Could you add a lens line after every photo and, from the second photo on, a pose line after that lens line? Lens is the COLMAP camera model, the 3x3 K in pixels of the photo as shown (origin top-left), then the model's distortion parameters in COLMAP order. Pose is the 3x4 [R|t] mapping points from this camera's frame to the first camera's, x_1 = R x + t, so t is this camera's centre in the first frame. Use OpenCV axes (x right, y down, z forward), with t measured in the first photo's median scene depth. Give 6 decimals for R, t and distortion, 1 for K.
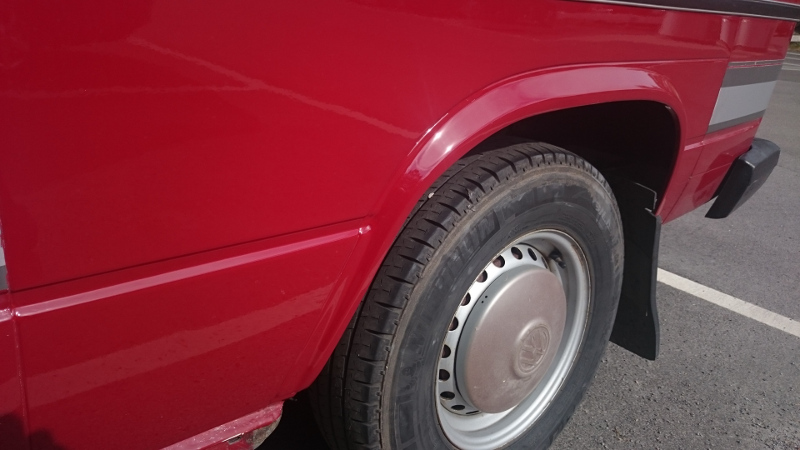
lens RADIAL K [[646.5, 0, 400.0], [0, 646.5, 225.0], [0, 0, 1]] dist [-0.002311, -0.007199]
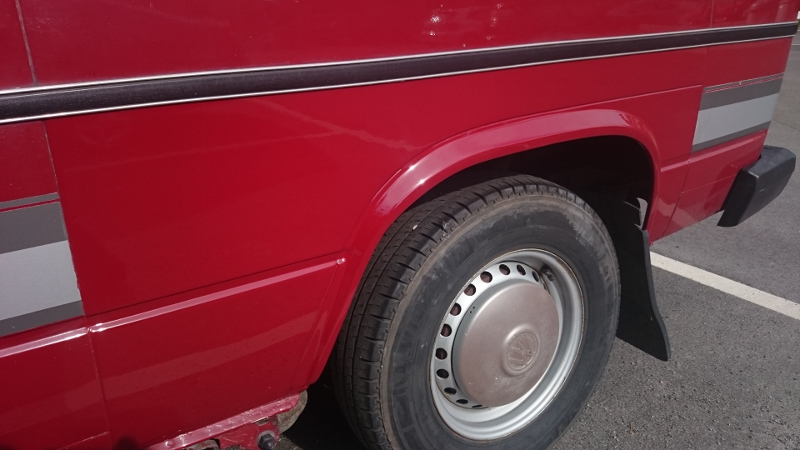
lens RADIAL K [[646.5, 0, 400.0], [0, 646.5, 225.0], [0, 0, 1]] dist [-0.002311, -0.007199]
pose [[0.984445, -0.048918, -0.168743, 0.203353], [0.046106, 0.998725, -0.020543, -0.023193], [0.169533, 0.012444, 0.985446, -0.201446]]
